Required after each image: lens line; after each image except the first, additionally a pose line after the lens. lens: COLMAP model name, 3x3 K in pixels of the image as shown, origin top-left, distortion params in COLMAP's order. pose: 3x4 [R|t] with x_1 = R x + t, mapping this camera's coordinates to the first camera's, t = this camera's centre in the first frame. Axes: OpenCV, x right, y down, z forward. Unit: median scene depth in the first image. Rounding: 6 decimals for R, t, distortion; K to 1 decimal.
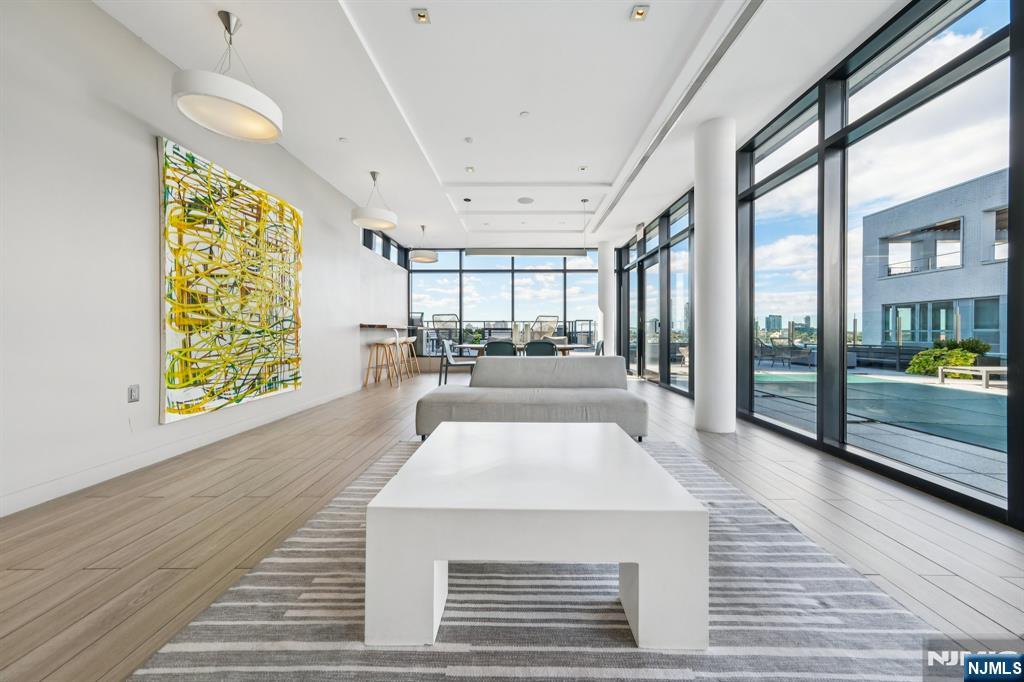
lens RADIAL K [[351.9, 0, 519.4], [0, 351.9, 335.7], [0, 0, 1]] dist [0.002623, 0.001293]
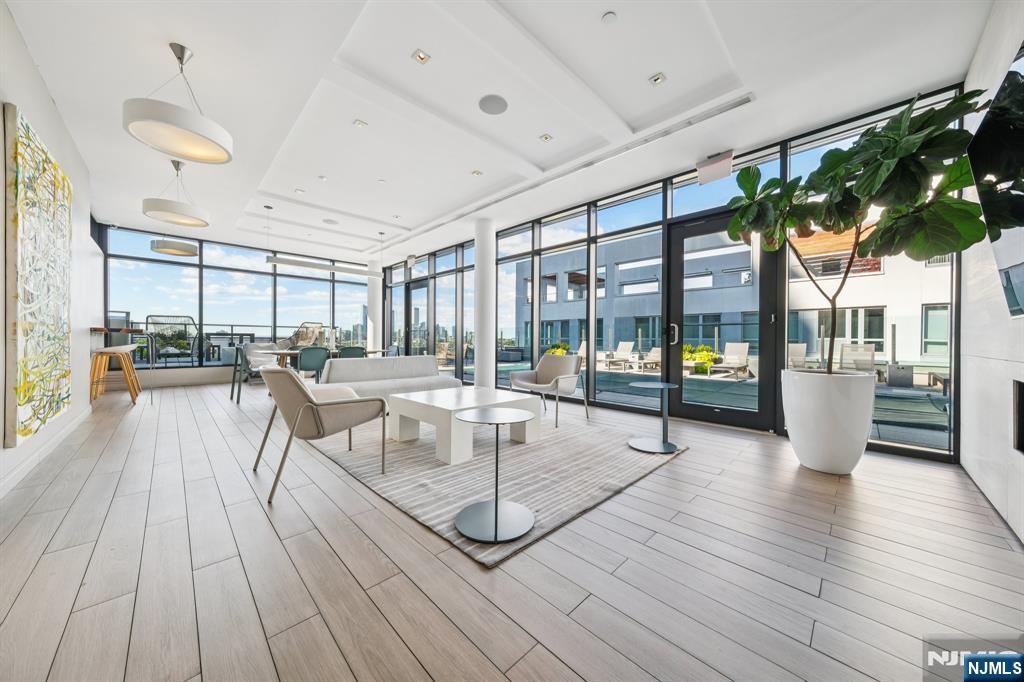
lens RADIAL K [[351.9, 0, 512.1], [0, 351.9, 341.4], [0, 0, 1]] dist [0.002623, 0.001293]
pose [[0.709615, -0.000660, 0.704590, -0.561066], [0.001798, 0.999998, -0.000874, 0.001963], [-0.704588, 0.001887, 0.709615, -0.319874]]
